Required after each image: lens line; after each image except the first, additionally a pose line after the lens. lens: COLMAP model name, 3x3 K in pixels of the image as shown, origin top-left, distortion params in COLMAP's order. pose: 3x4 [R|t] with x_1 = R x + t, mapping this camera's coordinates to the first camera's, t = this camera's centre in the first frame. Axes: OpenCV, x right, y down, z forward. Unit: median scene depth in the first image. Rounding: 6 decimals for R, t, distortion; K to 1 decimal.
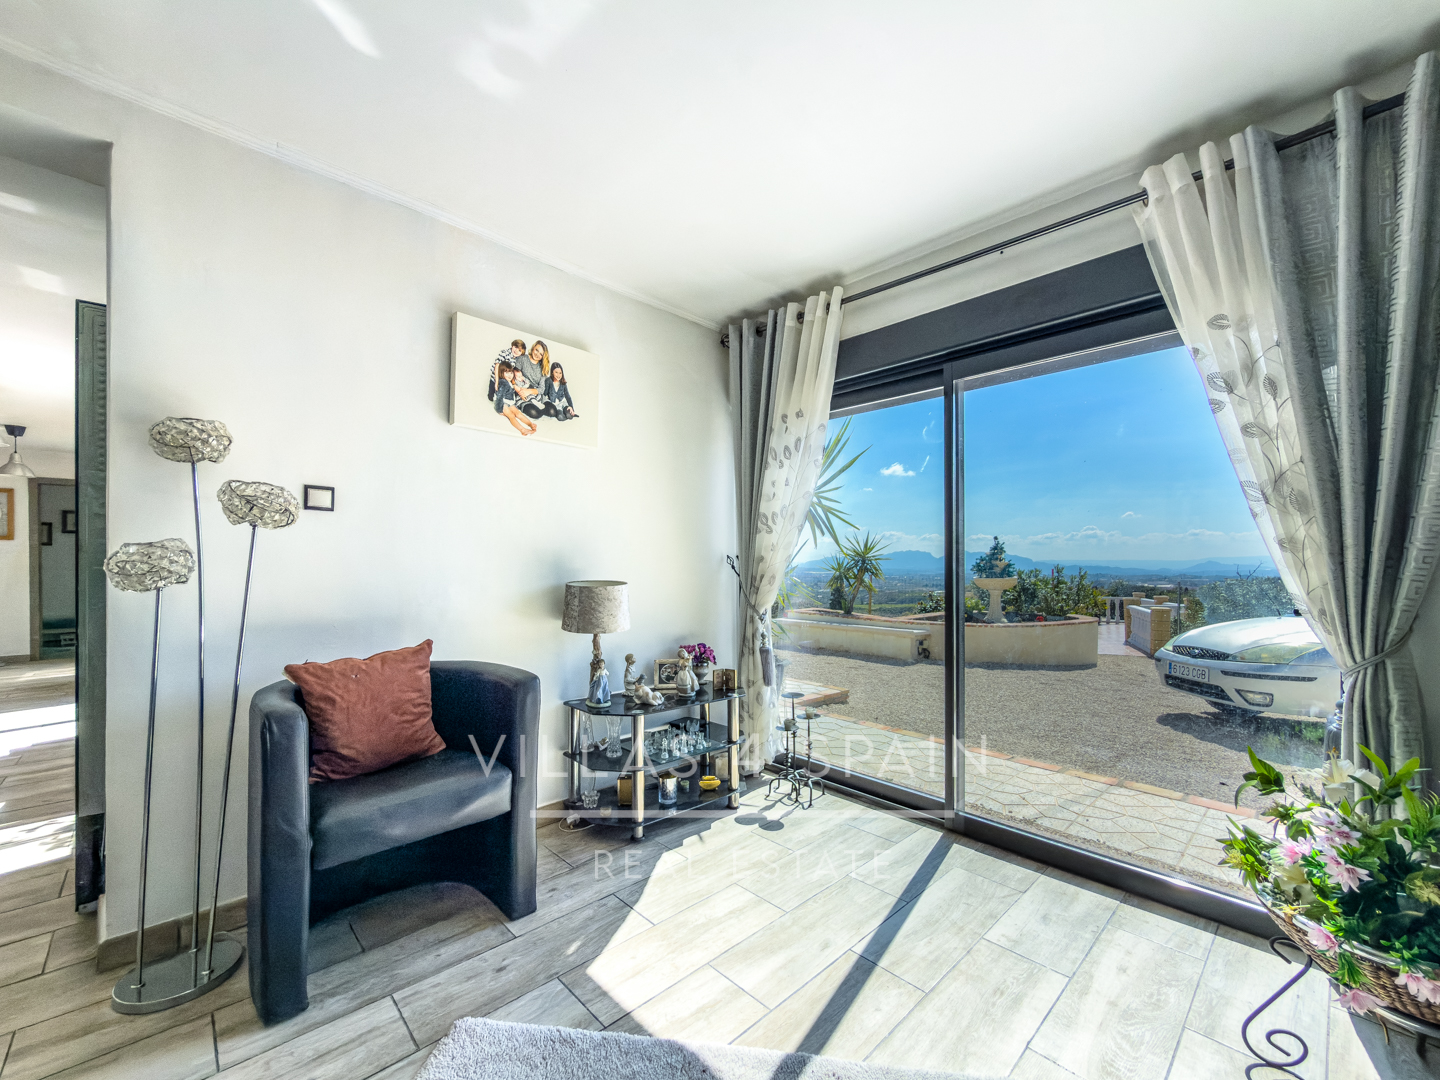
lens RADIAL K [[587.7, 0, 718.7], [0, 587.7, 563.1], [0, 0, 1]] dist [-0.000947, -0.000059]
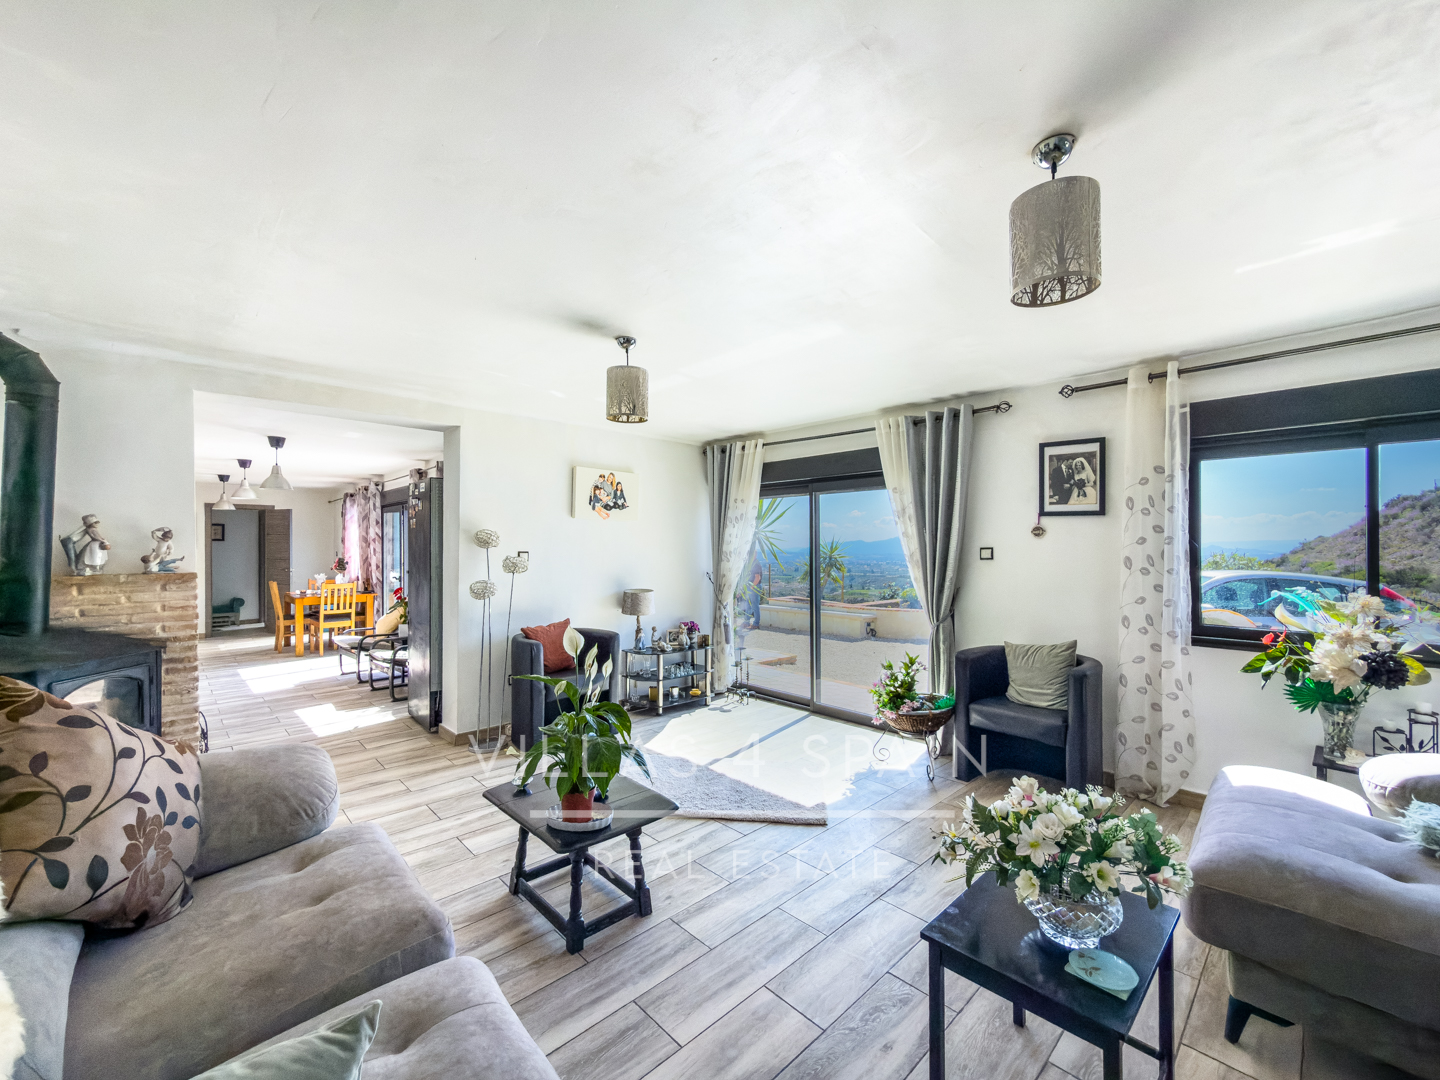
lens RADIAL K [[582.7, 0, 713.1], [0, 582.7, 543.5], [0, 0, 1]] dist [0.000592, 0.000082]
pose [[0.999897, -0.002604, -0.014099, 0.072542], [0.002477, 0.999957, -0.008966, -0.103141], [0.014122, 0.008930, 0.999860, -0.944163]]
